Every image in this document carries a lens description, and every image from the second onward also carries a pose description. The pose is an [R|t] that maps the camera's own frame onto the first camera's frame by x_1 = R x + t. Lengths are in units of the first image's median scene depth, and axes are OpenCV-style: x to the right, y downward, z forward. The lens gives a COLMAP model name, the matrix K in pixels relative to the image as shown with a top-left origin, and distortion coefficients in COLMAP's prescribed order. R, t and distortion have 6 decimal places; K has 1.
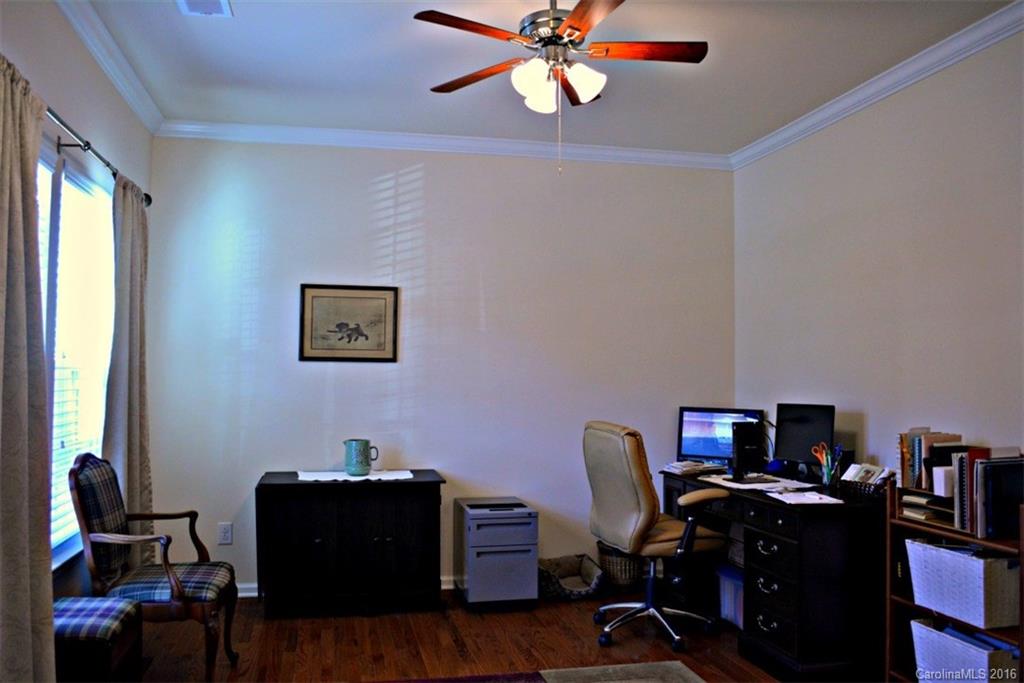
lens RADIAL K [[843.7, 0, 513.2], [0, 843.7, 343.9], [0, 0, 1]] dist [-0.047999, -0.004405]
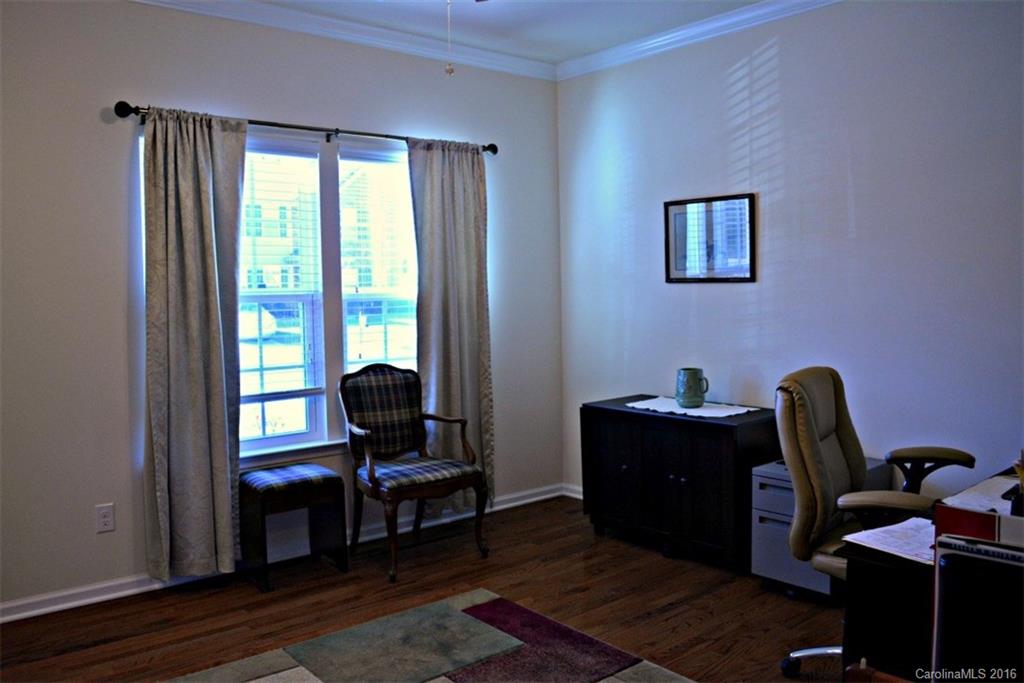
lens RADIAL K [[843.7, 0, 509.9], [0, 843.7, 340.5], [0, 0, 1]] dist [-0.047999, -0.004405]
pose [[0.457079, 0.045347, -0.888269, 0.524203], [0.054447, 0.995400, 0.078833, 0.000222], [0.887758, -0.084396, 0.452508, 0.400771]]
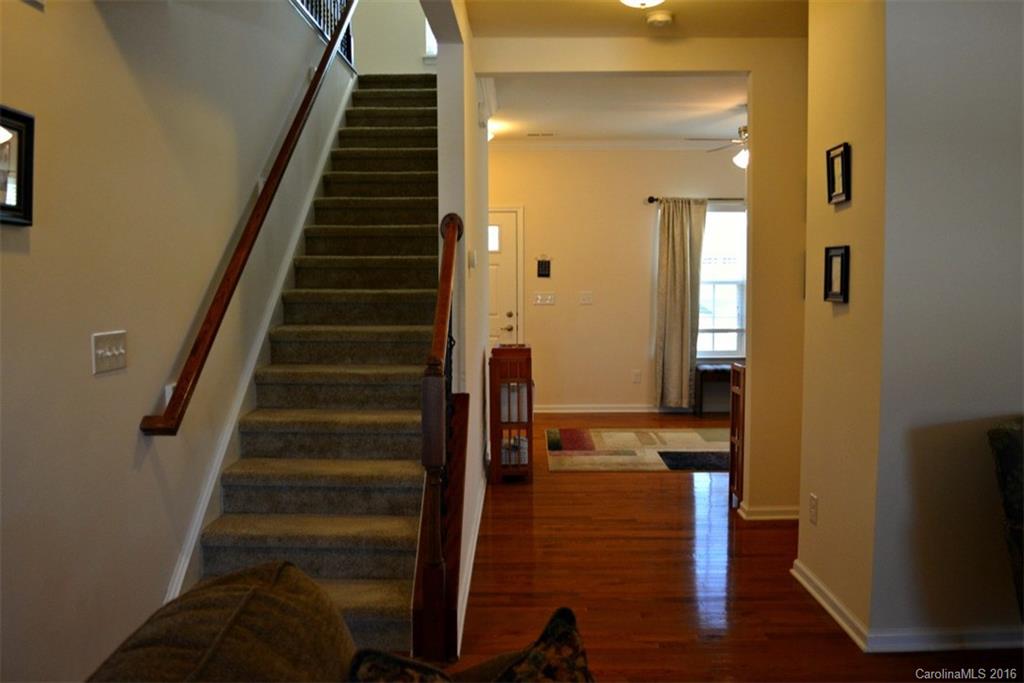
lens RADIAL K [[843.7, 0, 511.0], [0, 843.7, 339.7], [0, 0, 1]] dist [-0.047999, -0.004405]
pose [[-0.202689, 0.082404, -0.975770, 2.243530], [0.043035, 0.996240, 0.075193, -0.035854], [0.978297, -0.026751, -0.205473, 0.602128]]
